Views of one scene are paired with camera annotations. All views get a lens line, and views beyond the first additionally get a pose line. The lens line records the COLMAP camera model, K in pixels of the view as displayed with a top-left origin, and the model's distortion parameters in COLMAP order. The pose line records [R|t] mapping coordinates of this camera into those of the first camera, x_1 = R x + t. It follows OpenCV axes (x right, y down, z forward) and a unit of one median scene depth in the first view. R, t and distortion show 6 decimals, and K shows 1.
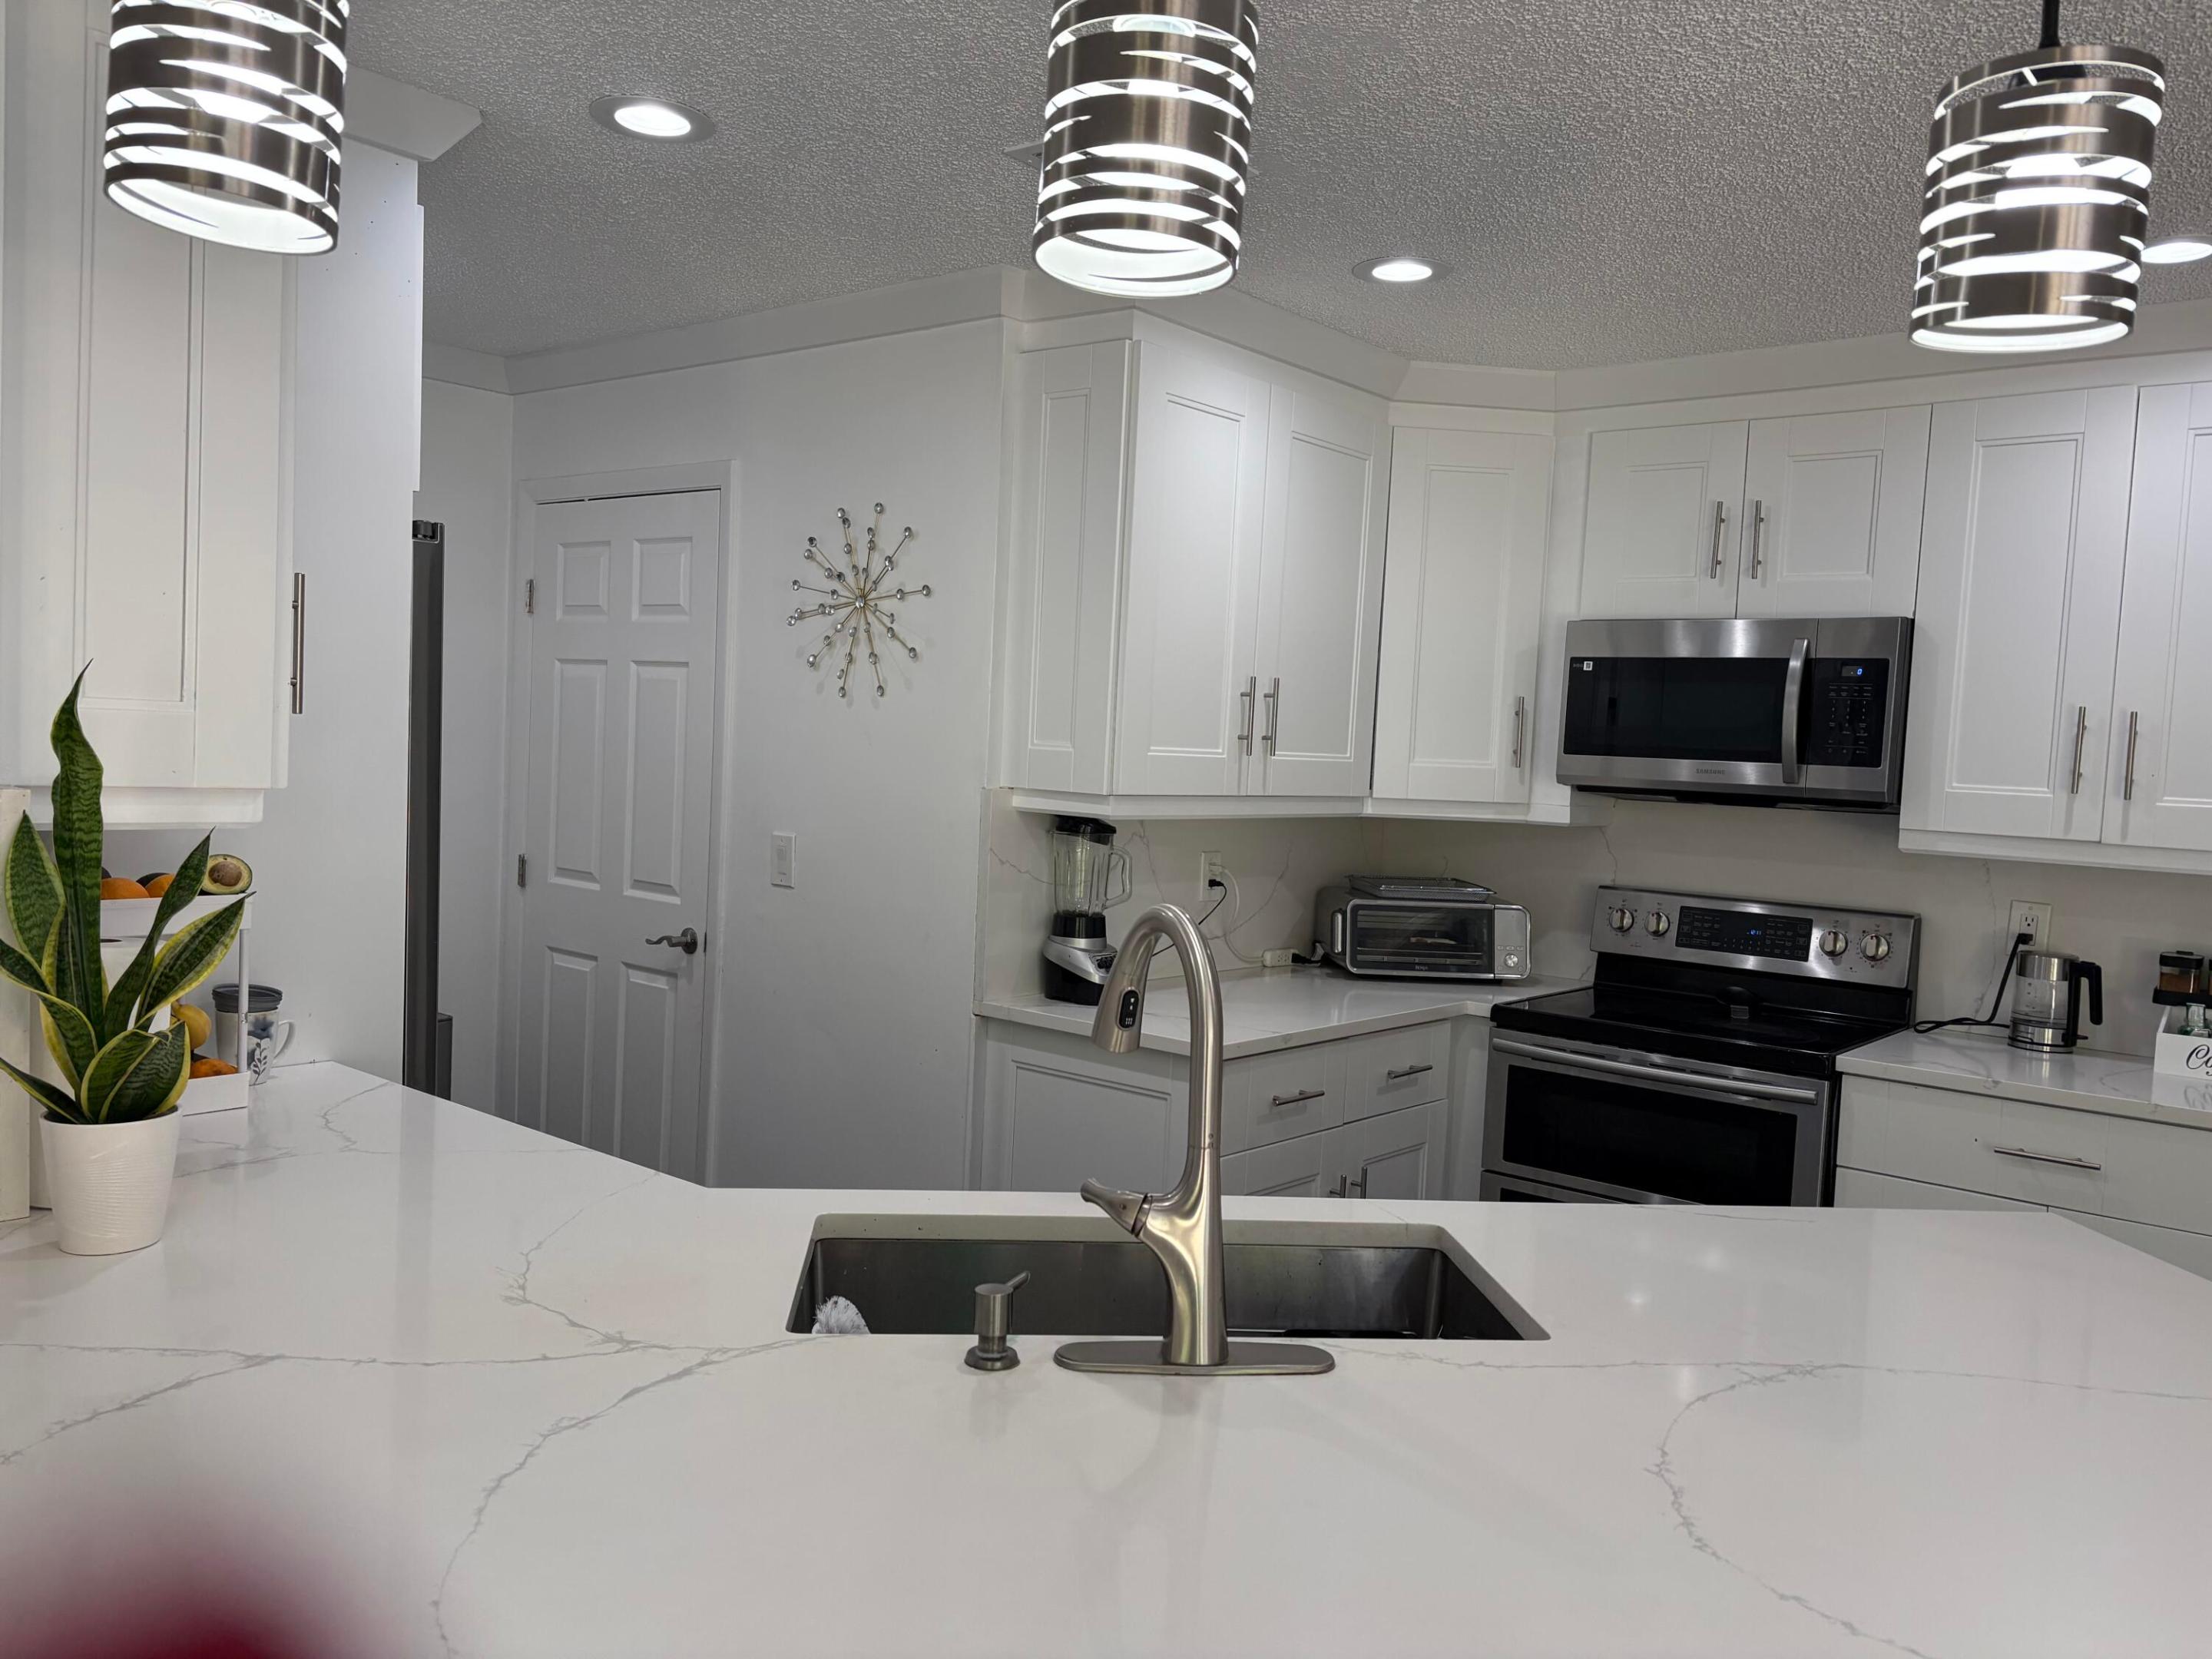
lens RADIAL K [[1697.3, 0, 1106.0], [0, 1697.3, 829.5], [0, 0, 1]] dist [0.102388, -0.117378]
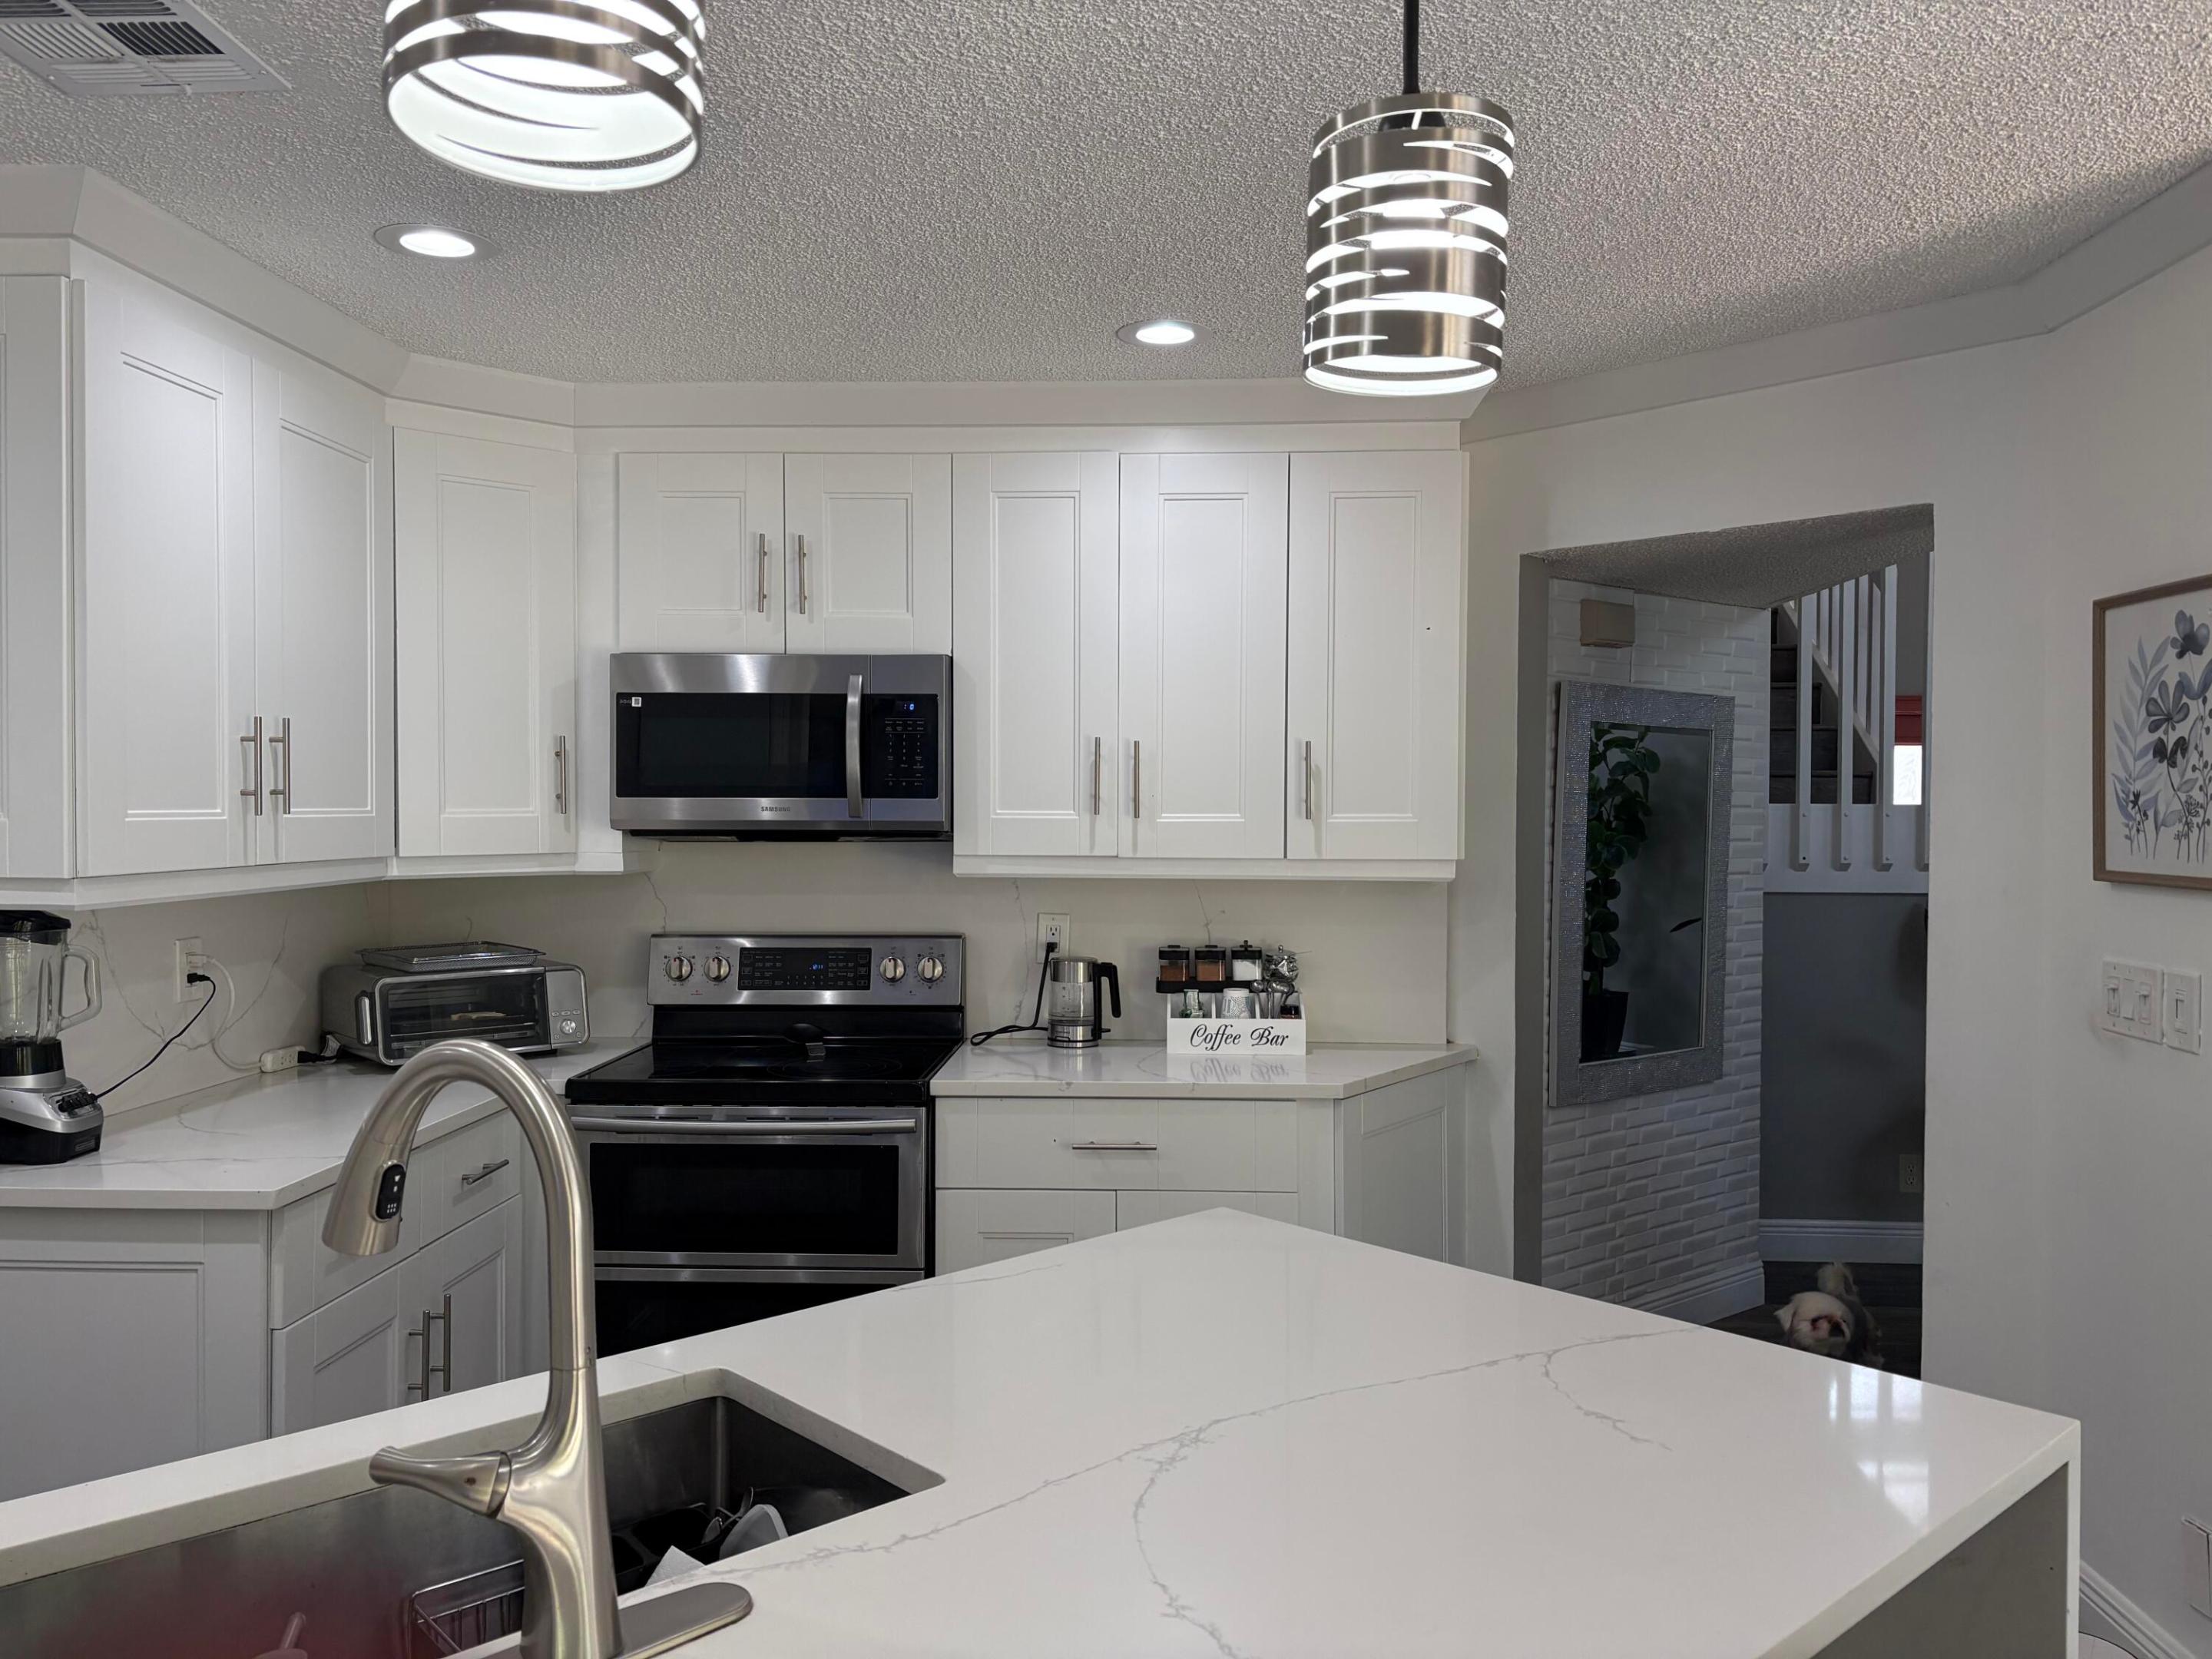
lens RADIAL K [[1682.1, 0, 1106.0], [0, 1682.1, 829.5], [0, 0, 1]] dist [0.042662, -0.022239]
pose [[0.794568, -0.055940, 0.604592, -0.084280], [0.067367, 0.997721, 0.003780, -0.013480], [-0.603426, 0.037726, 0.796526, 0.125163]]
